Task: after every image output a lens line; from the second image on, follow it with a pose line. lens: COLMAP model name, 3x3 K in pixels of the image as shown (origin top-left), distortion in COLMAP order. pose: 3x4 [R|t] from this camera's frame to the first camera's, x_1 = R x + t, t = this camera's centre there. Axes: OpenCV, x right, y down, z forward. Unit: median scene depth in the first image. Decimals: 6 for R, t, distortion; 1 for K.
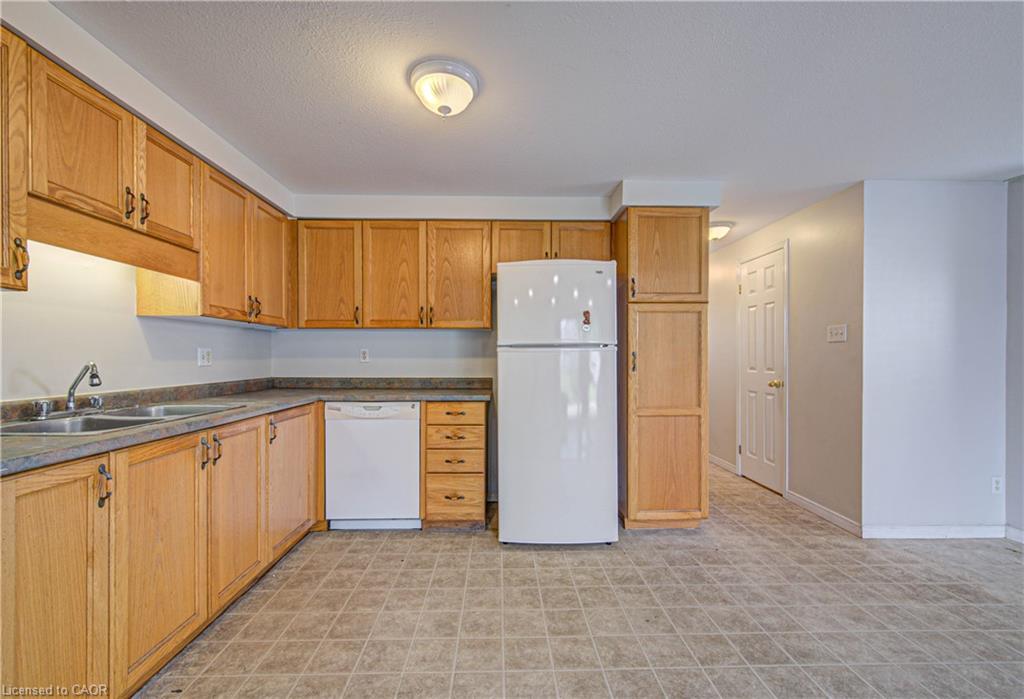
lens RADIAL K [[416.9, 0, 511.5], [0, 416.9, 359.2], [0, 0, 1]] dist [-0.000091, -0.000347]
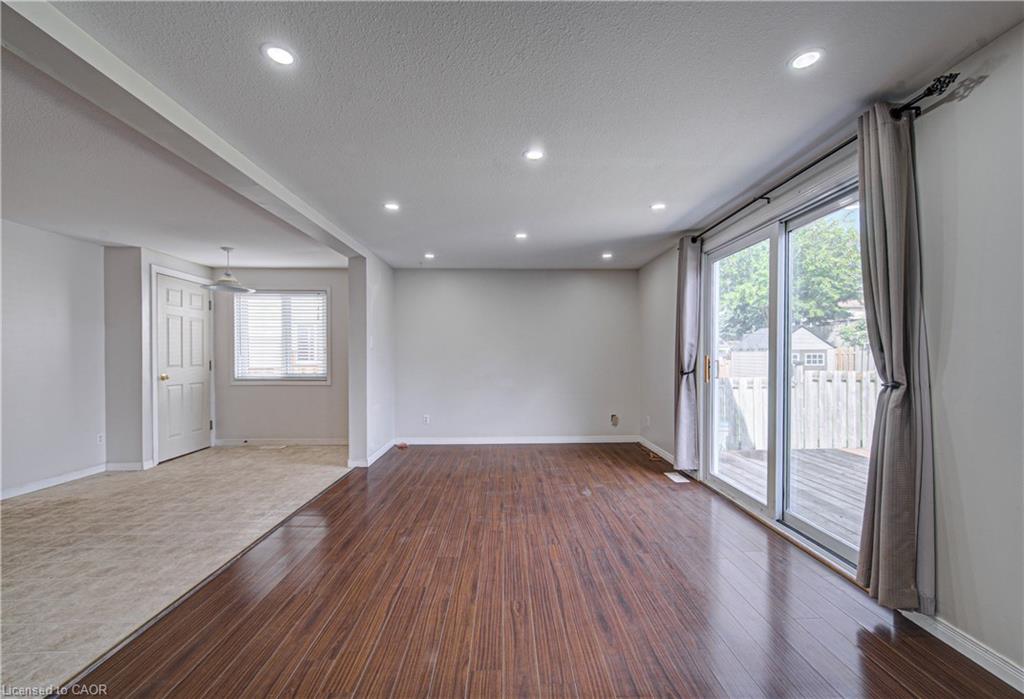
lens RADIAL K [[416.9, 0, 511.5], [0, 416.9, 359.2], [0, 0, 1]] dist [-0.000091, -0.000347]
pose [[0.010544, -0.008876, 0.999905, -0.424534], [0.007250, 0.999935, 0.008800, 0.000190], [-0.999918, 0.007157, 0.010608, -0.625313]]
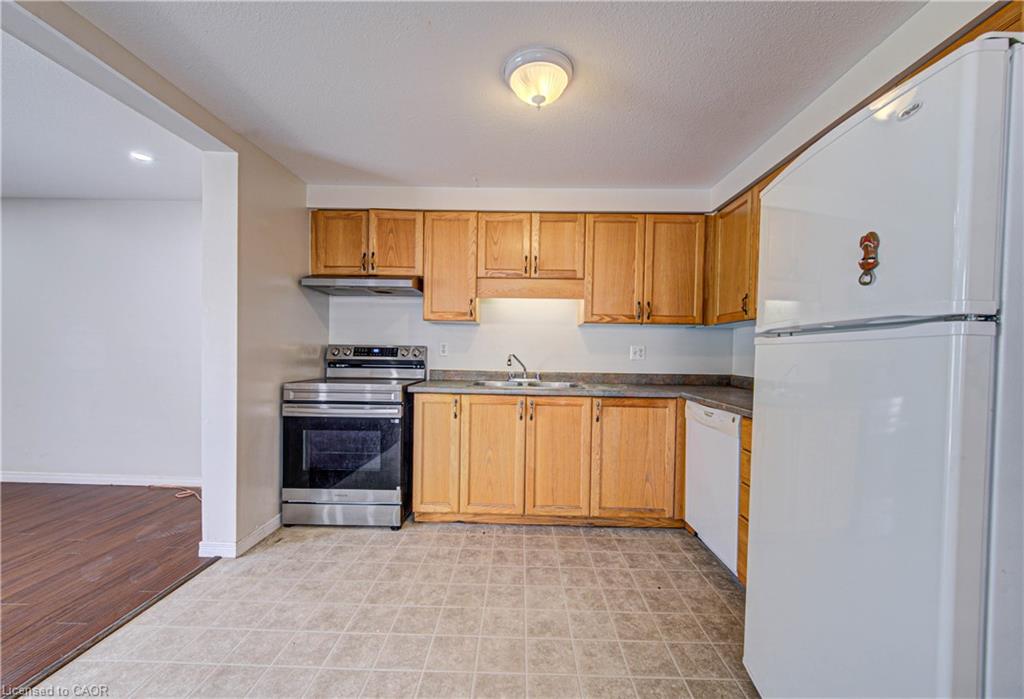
lens RADIAL K [[416.9, 0, 511.5], [0, 416.9, 359.2], [0, 0, 1]] dist [-0.000091, -0.000347]
pose [[-0.050790, 0.017597, -0.998554, 0.596079], [-0.021690, 0.999589, 0.018719, -0.001013], [0.998474, 0.022610, -0.050388, 0.708932]]
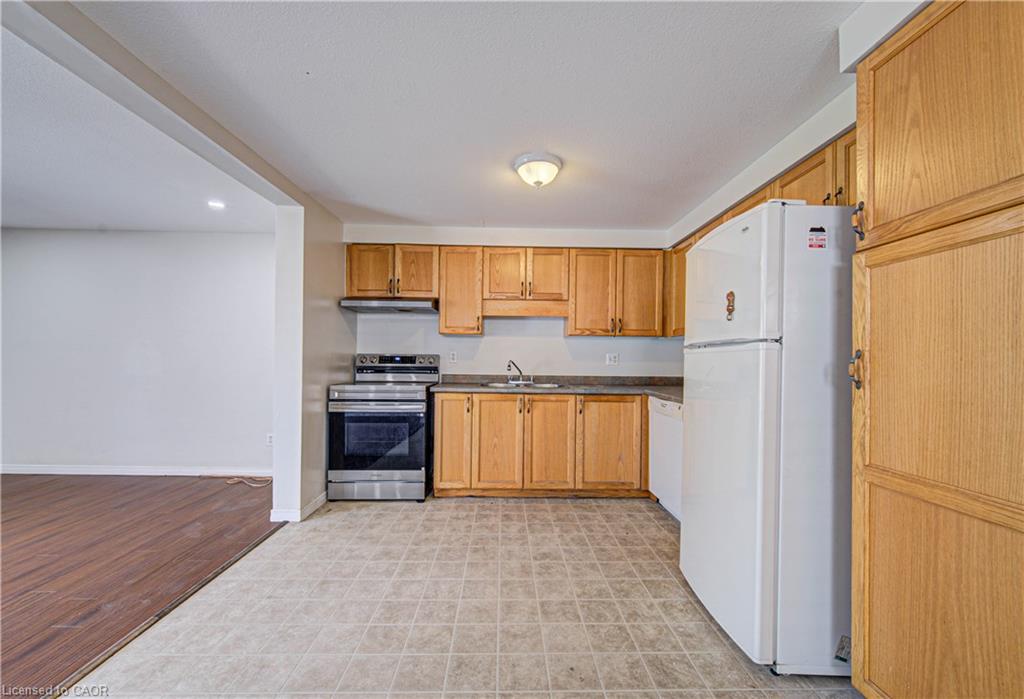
lens RADIAL K [[416.9, 0, 511.5], [0, 416.9, 359.2], [0, 0, 1]] dist [-0.000091, -0.000347]
pose [[-0.008324, 0.000229, -0.999965, 0.888047], [-0.016399, 0.999865, 0.000365, 0.000022], [0.999831, 0.016401, -0.008319, 0.661236]]
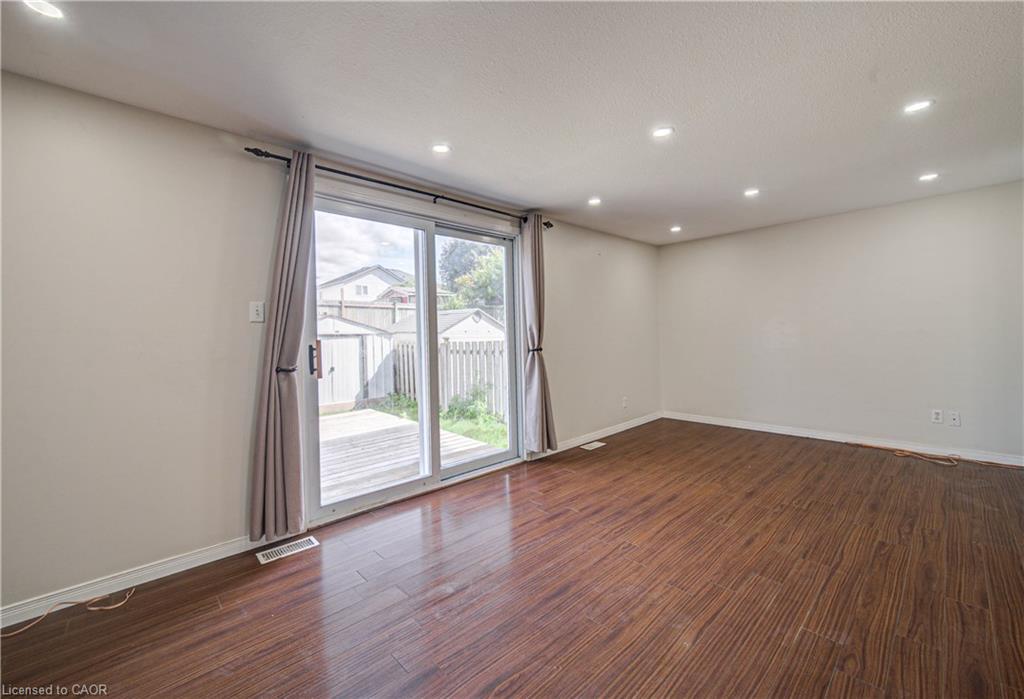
lens RADIAL K [[415.1, 0, 518.0], [0, 415.1, 338.1], [0, 0, 1]] dist [-0.000510, -0.000363]
pose [[-0.739750, 0.020117, -0.672581, 1.428915], [0.019206, 0.999777, 0.008778, -0.000463], [0.672608, -0.006424, -0.739971, -0.193885]]
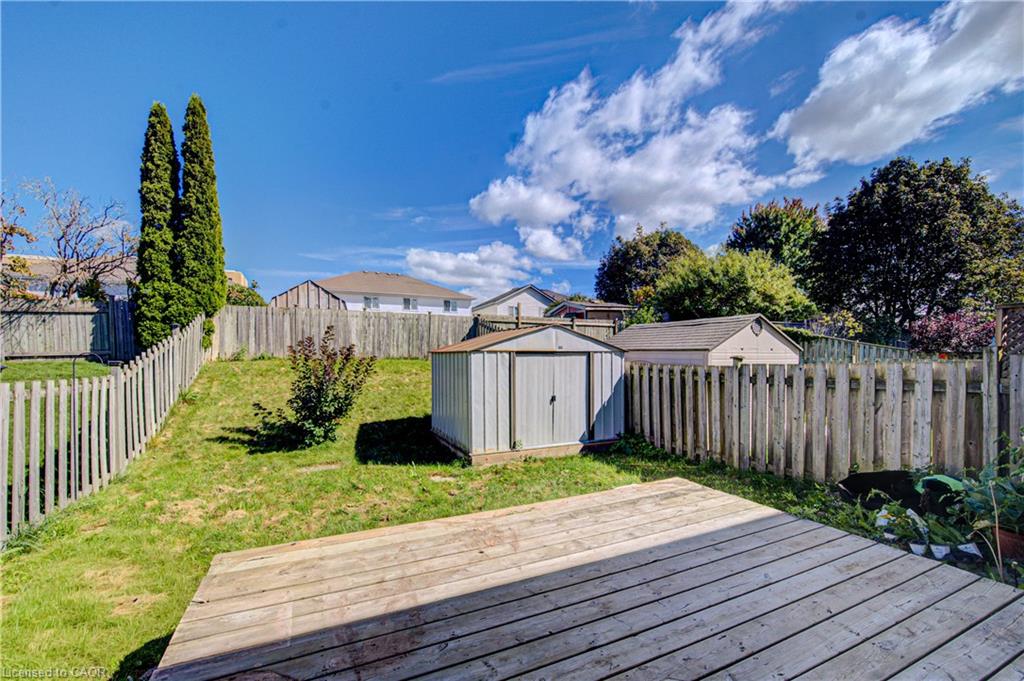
lens RADIAL K [[417.6, 0, 508.7], [0, 417.6, 369.4], [0, 0, 1]] dist [0.000758, -0.000166]
pose [[-0.919352, 0.014130, -0.393182, 1.514867], [0.005952, 0.999740, 0.022011, 0.028061], [0.393391, 0.017896, -0.919197, -1.752294]]
